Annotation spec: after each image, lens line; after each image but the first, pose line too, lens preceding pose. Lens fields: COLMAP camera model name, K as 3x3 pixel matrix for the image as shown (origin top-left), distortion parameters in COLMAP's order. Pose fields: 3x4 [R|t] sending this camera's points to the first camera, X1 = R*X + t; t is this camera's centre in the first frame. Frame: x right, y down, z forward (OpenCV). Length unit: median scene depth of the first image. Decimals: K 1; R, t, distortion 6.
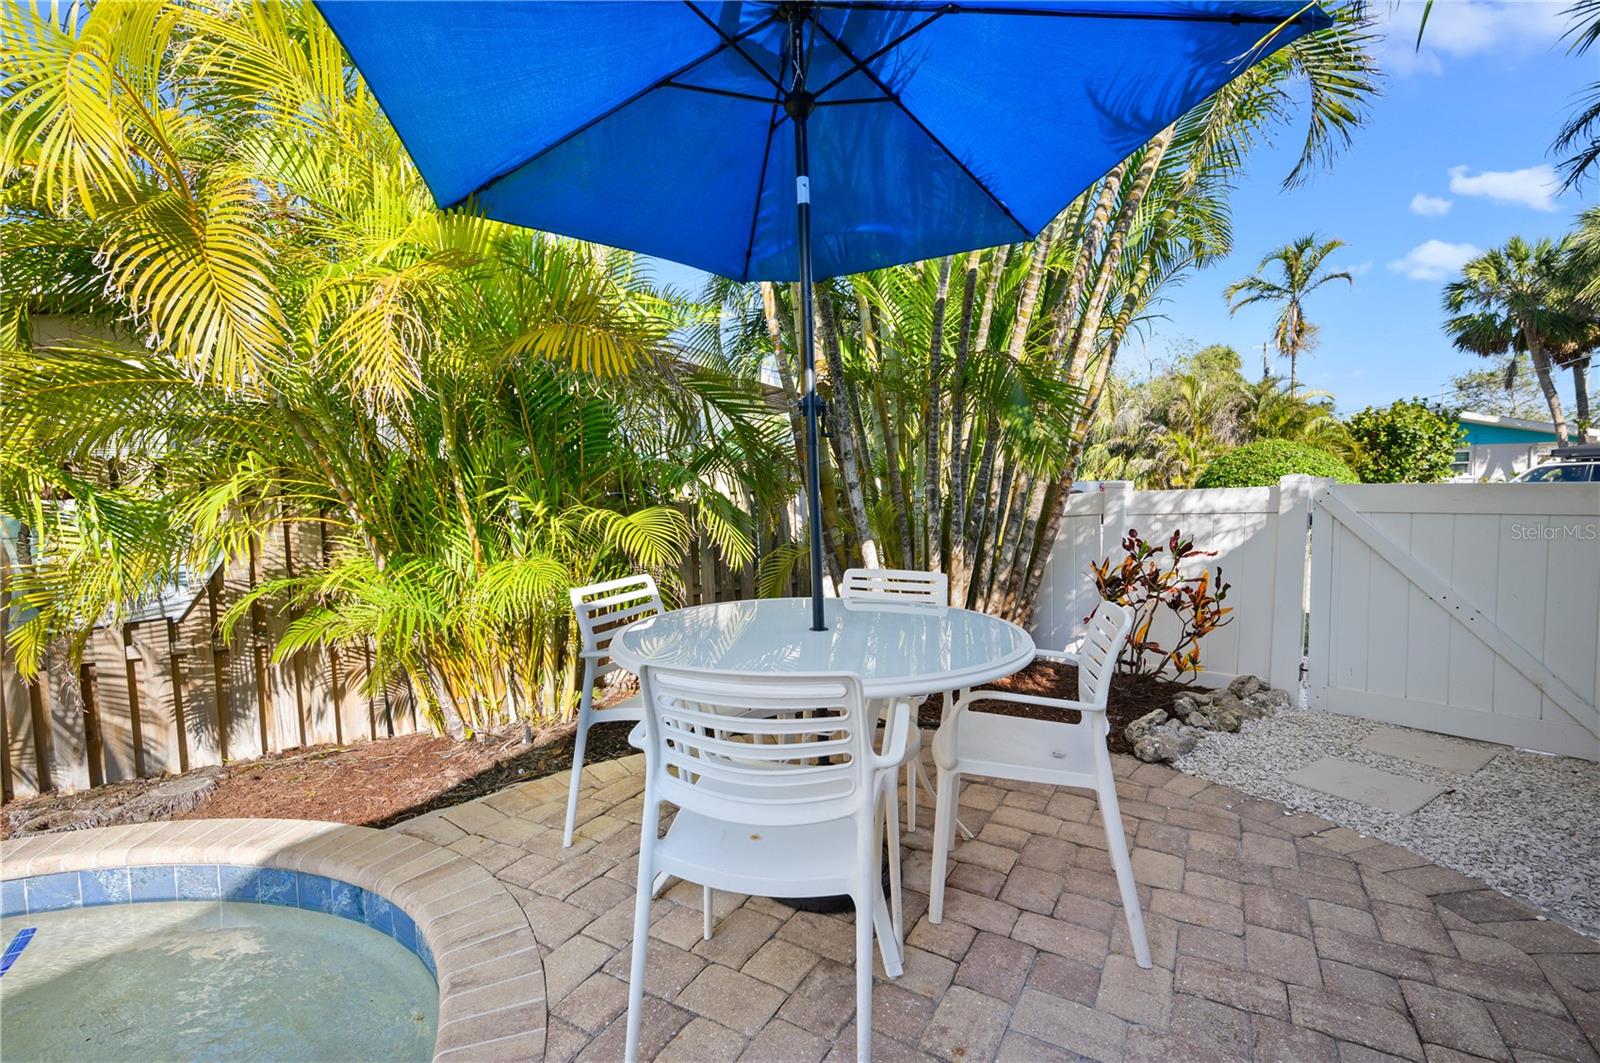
lens RADIAL K [[727.3, 0, 806.0], [0, 727.3, 513.8], [0, 0, 1]] dist [0.000595, 0.000083]
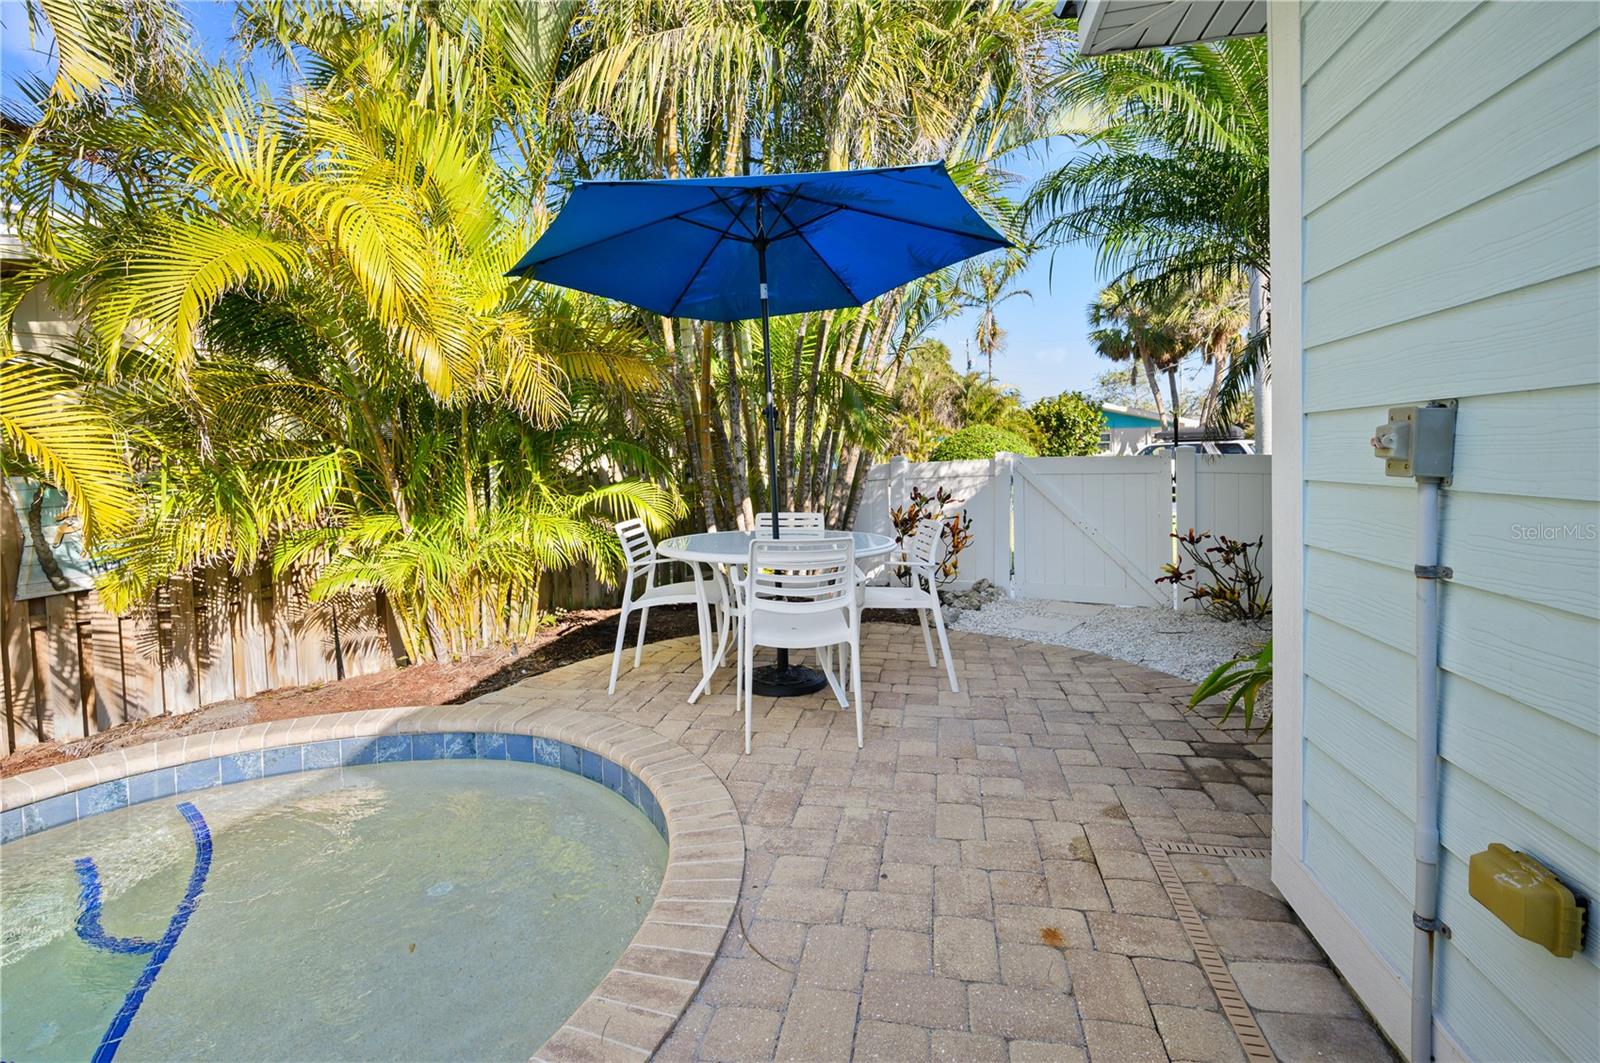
lens RADIAL K [[761.0, 0, 794.5], [0, 761.0, 439.5], [0, 0, 1]] dist [0.001883, 0.000039]
pose [[0.943632, 0.004796, 0.330962, -0.305606], [0.018299, 0.997610, -0.066629, 0.022219], [-0.330491, 0.068929, 0.941289, -0.413885]]
